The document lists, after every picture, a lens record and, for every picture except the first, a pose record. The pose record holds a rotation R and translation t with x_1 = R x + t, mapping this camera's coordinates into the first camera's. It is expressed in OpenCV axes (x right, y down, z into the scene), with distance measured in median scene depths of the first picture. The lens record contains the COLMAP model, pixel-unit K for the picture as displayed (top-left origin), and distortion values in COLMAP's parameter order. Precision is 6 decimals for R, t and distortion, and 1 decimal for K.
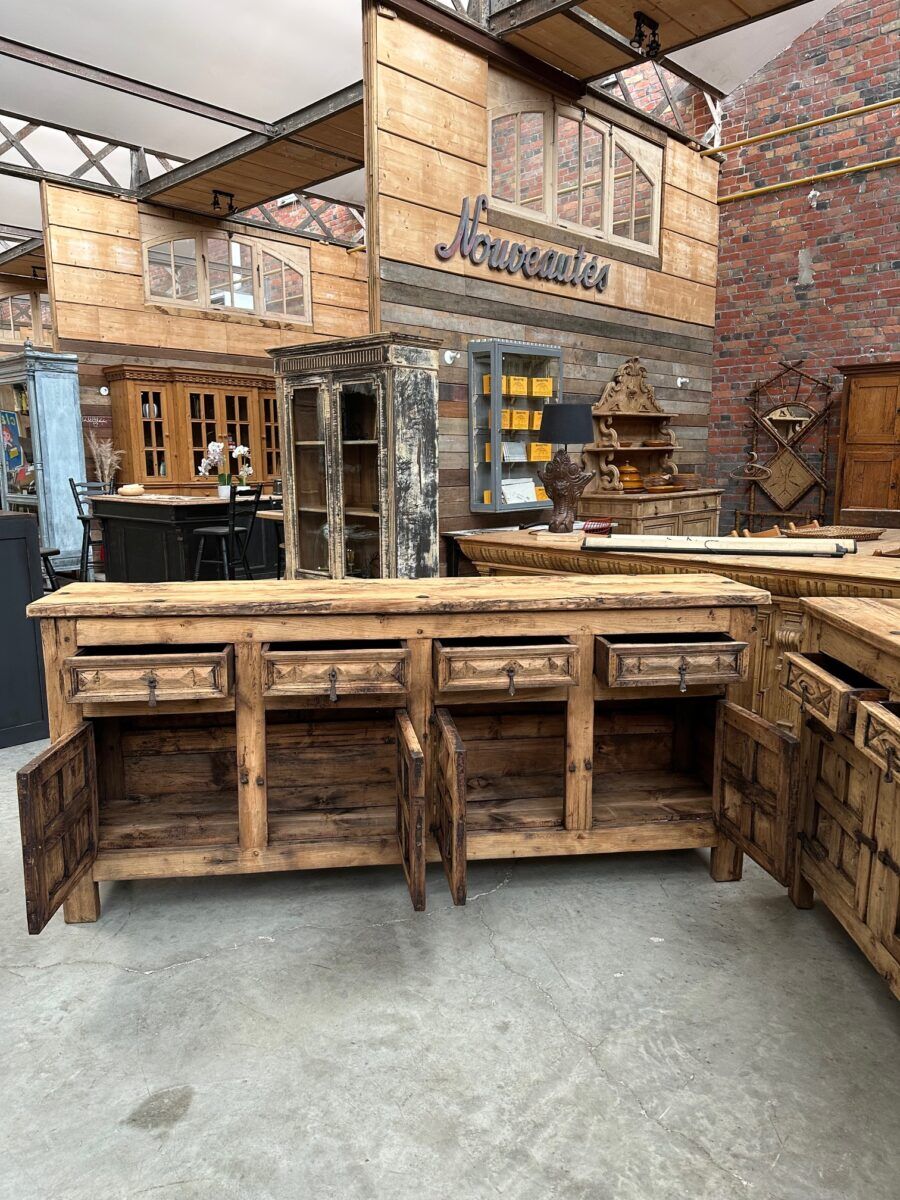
lens RADIAL K [[827.7, 0, 444.1], [0, 827.7, 605.0], [0, 0, 1]] dist [0.178964, -0.334228]
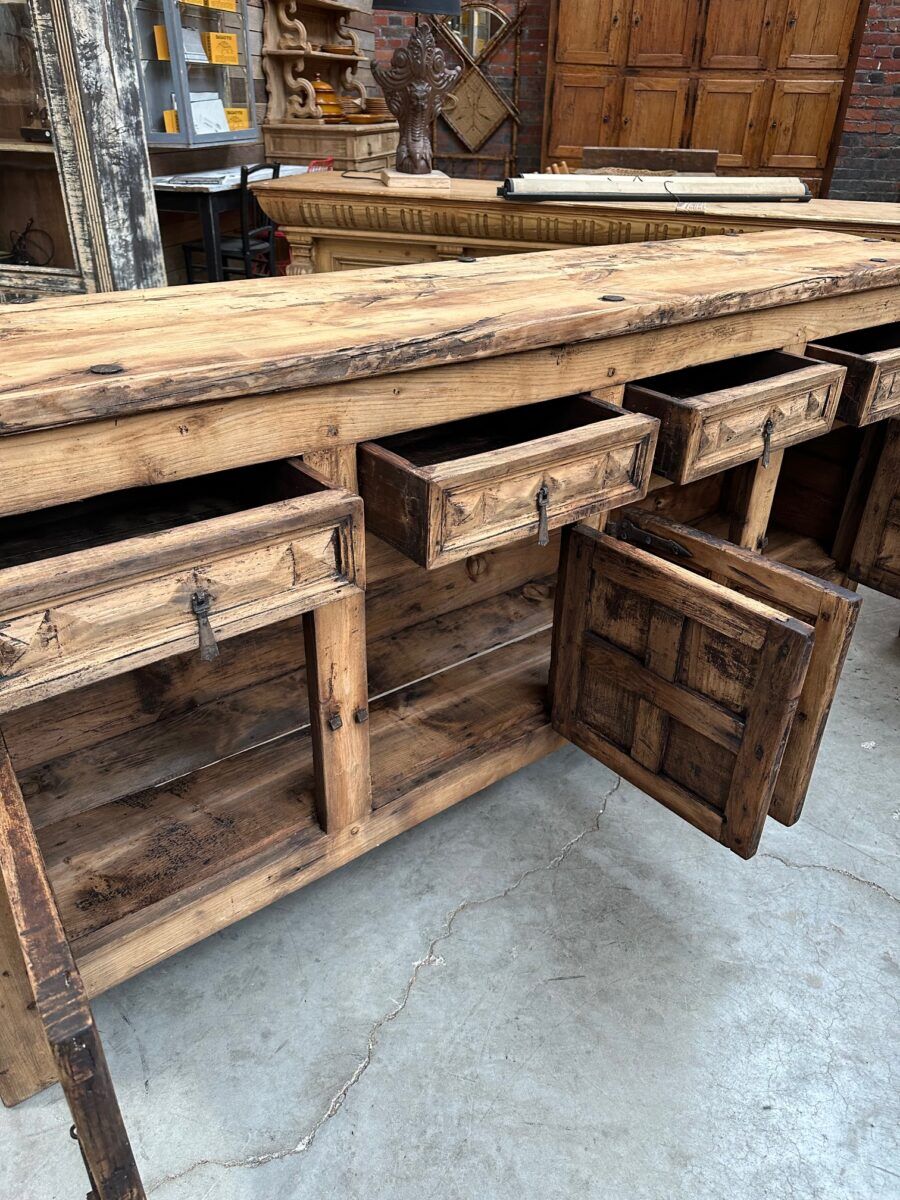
lens RADIAL K [[849.3, 0, 450.9], [0, 849.3, 604.6], [0, 0, 1]] dist [0.005809, -0.008832]
pose [[0.859439, -0.240433, 0.451173, -0.180369], [0.062398, 0.925244, 0.374206, -0.017340], [-0.507416, -0.293455, 0.810193, 0.274110]]
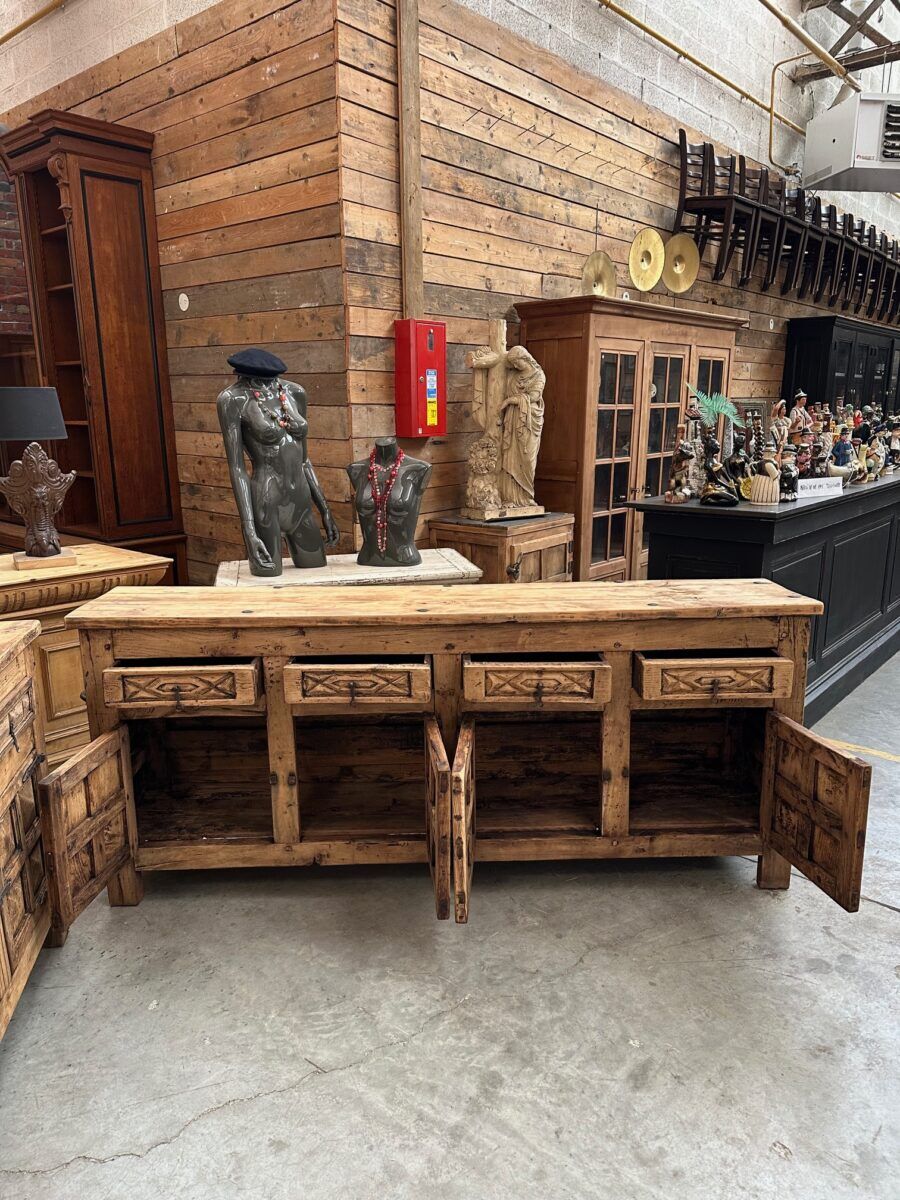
lens RADIAL K [[838.9, 0, 446.2], [0, 838.9, 606.5], [0, 0, 1]] dist [0.107644, -0.161985]
pose [[-0.069392, -0.226161, 0.971615, -0.259163], [0.179640, 0.955209, 0.235171, -0.080693], [-0.981282, 0.190860, -0.025656, 0.287006]]
